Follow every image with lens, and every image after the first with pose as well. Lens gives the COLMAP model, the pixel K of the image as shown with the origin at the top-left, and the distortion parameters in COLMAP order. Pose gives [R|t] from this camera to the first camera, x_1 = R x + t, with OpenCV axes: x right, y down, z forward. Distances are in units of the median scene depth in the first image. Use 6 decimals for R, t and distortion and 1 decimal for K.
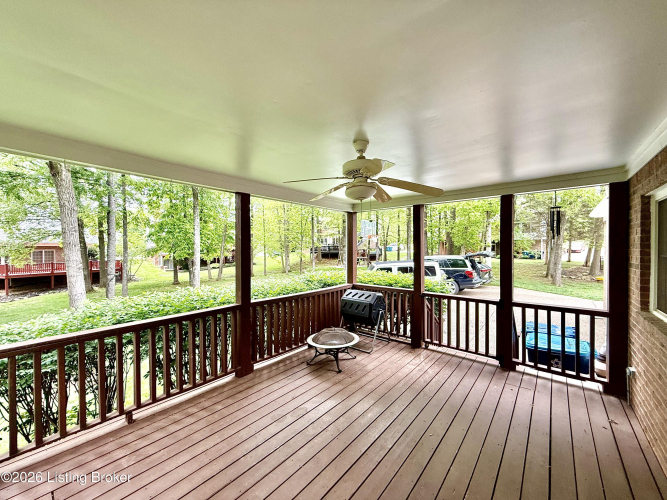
lens RADIAL K [[269.8, 0, 330.2], [0, 269.8, 250.2], [0, 0, 1]] dist [-0.003053, 0.000108]
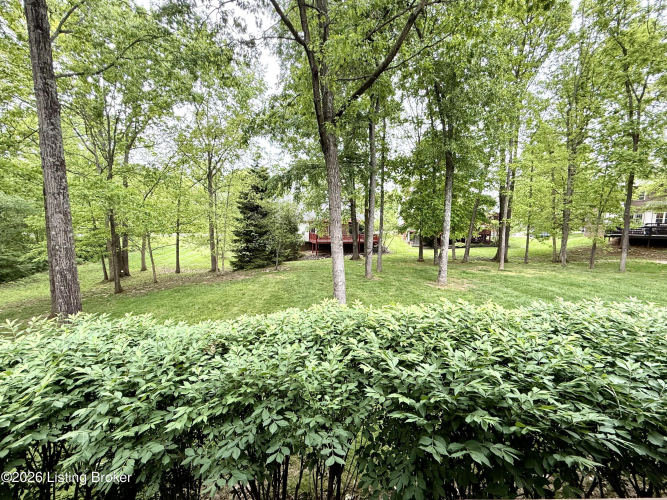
lens RADIAL K [[269.8, 0, 330.4], [0, 269.8, 248.3], [0, 0, 1]] dist [-0.003053, 0.000108]
pose [[0.666604, 0.084653, -0.740590, -0.060390], [-0.028153, 0.995681, 0.088470, -0.001127], [0.744880, -0.038125, 0.666108, 0.087203]]
